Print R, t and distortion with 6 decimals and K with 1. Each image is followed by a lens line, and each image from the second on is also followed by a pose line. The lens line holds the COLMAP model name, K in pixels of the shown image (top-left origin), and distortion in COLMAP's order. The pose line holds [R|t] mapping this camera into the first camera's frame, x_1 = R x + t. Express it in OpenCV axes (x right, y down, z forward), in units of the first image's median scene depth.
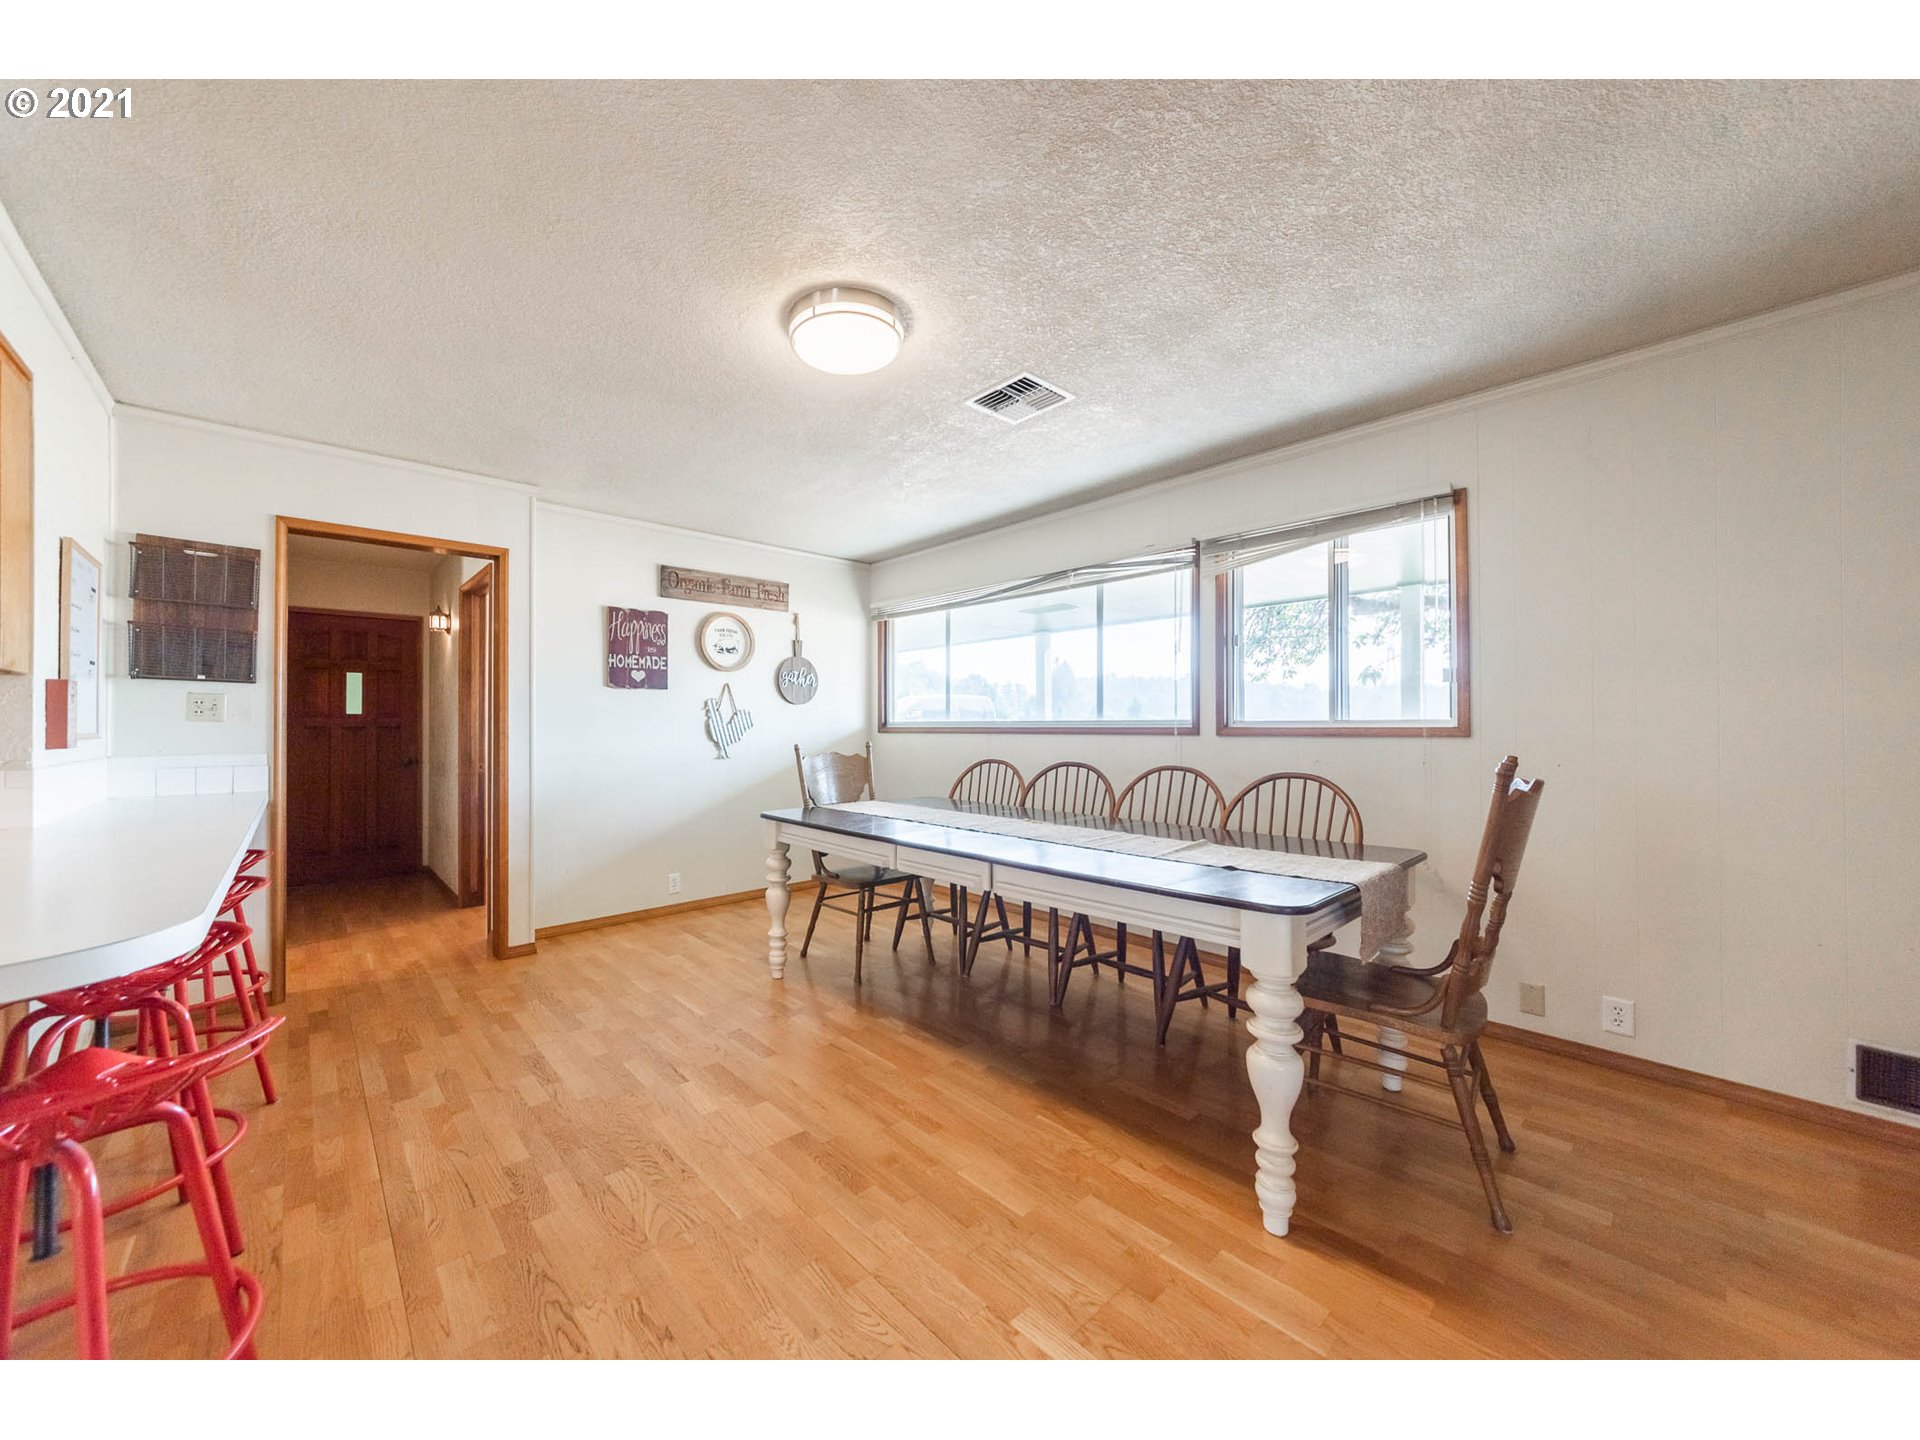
lens RADIAL K [[690.2, 0, 963.1], [0, 690.2, 702.8], [0, 0, 1]] dist [-0.001345, -0.000139]
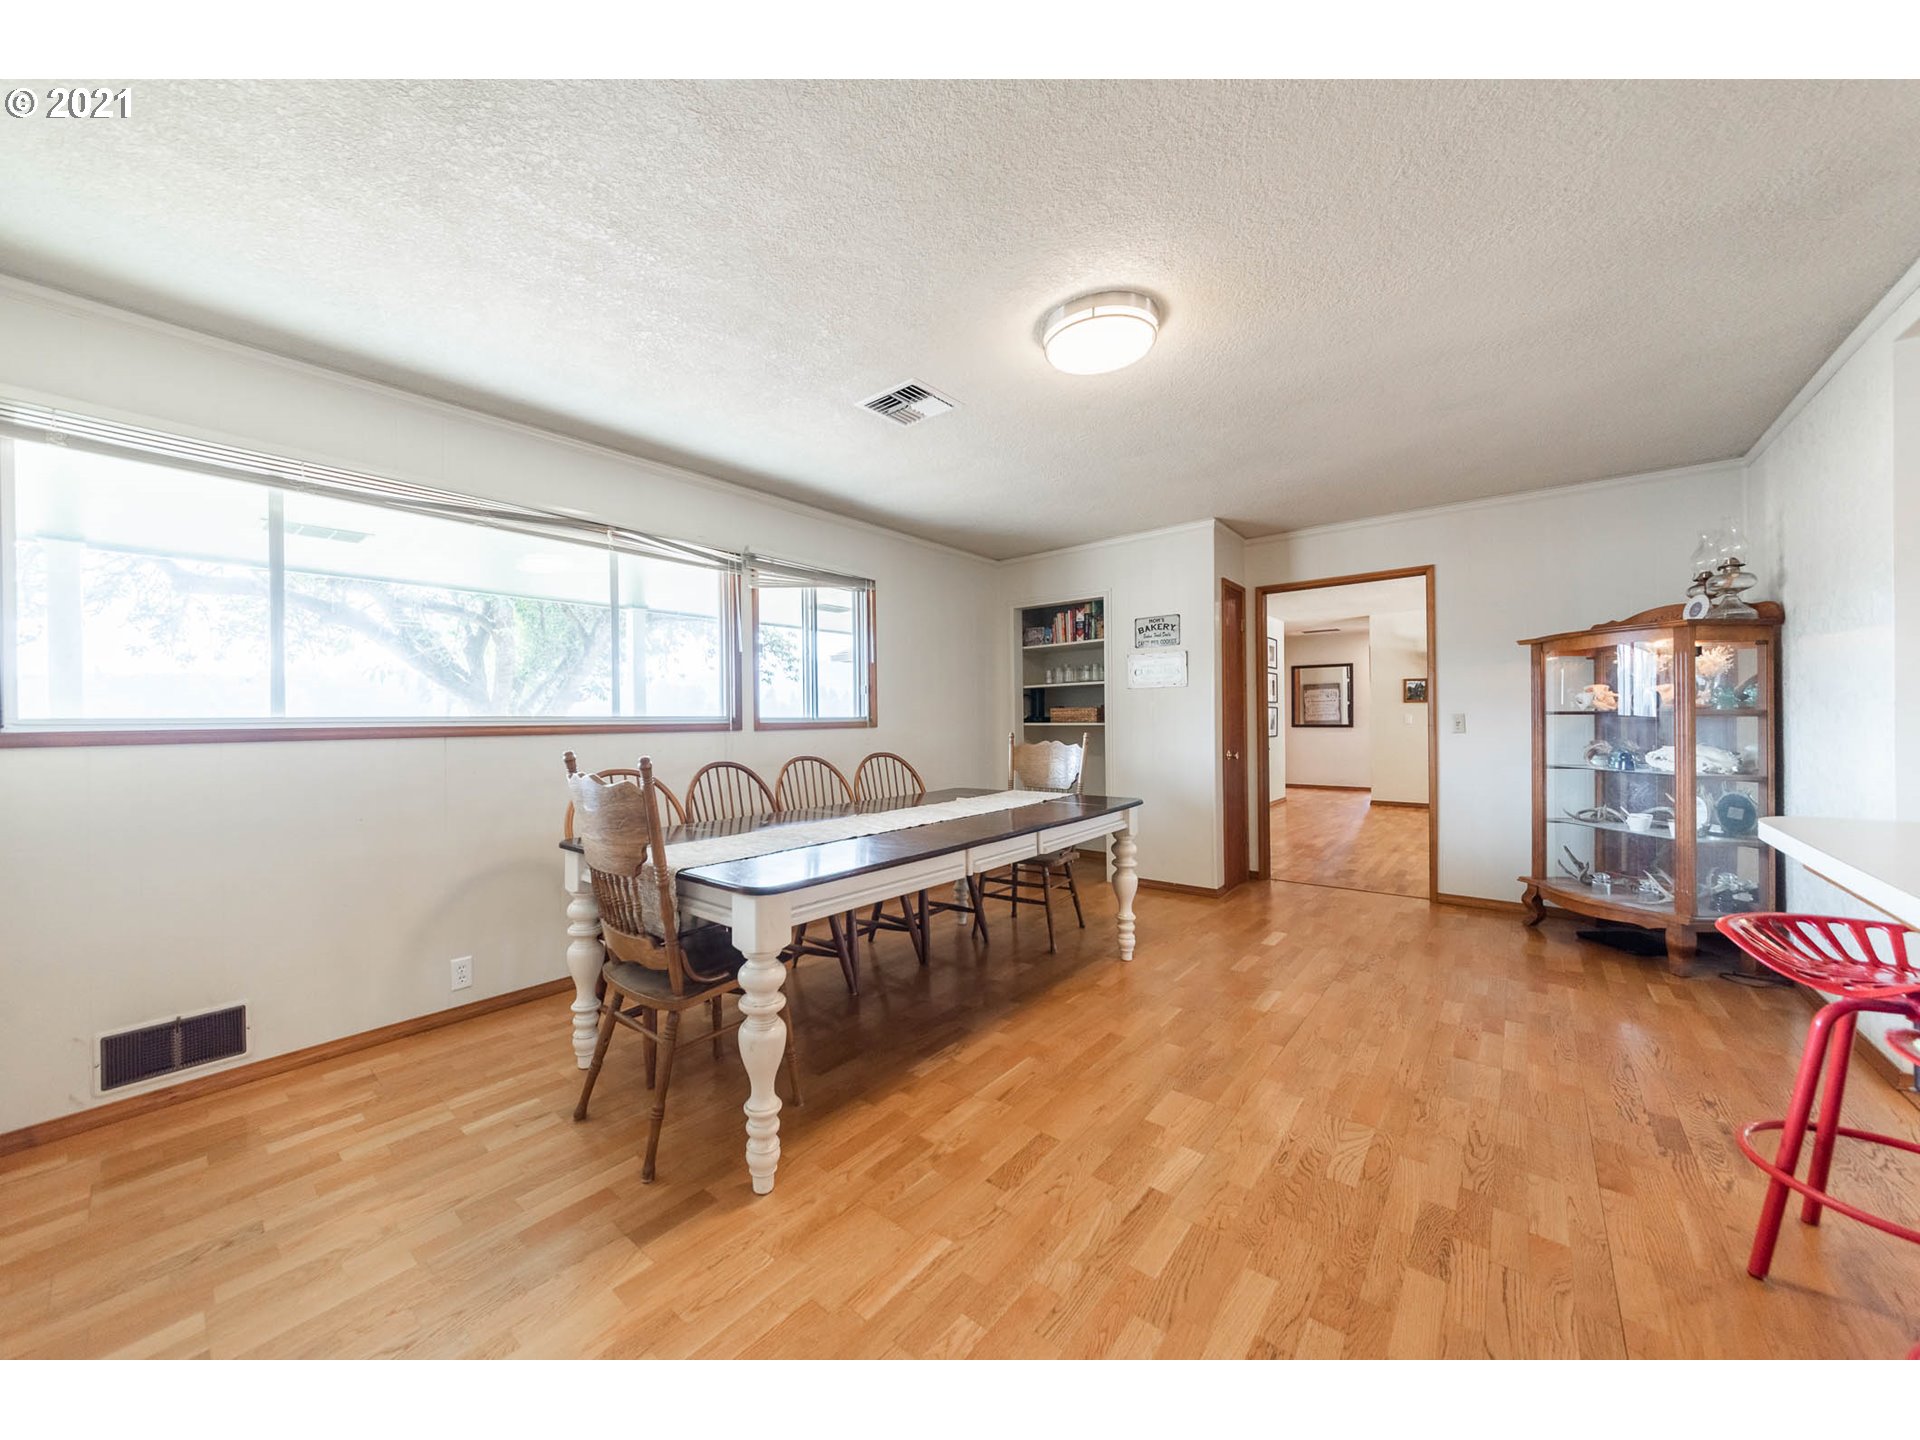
lens RADIAL K [[600.1, 0, 957.2], [0, 600.1, 702.4], [0, 0, 1]] dist [-0.000699, -0.000060]
pose [[-0.025929, 0.043054, 0.998736, -0.644056], [-0.010428, 0.999006, -0.043337, 0.040826], [-0.999609, -0.011538, -0.025454, 0.753744]]
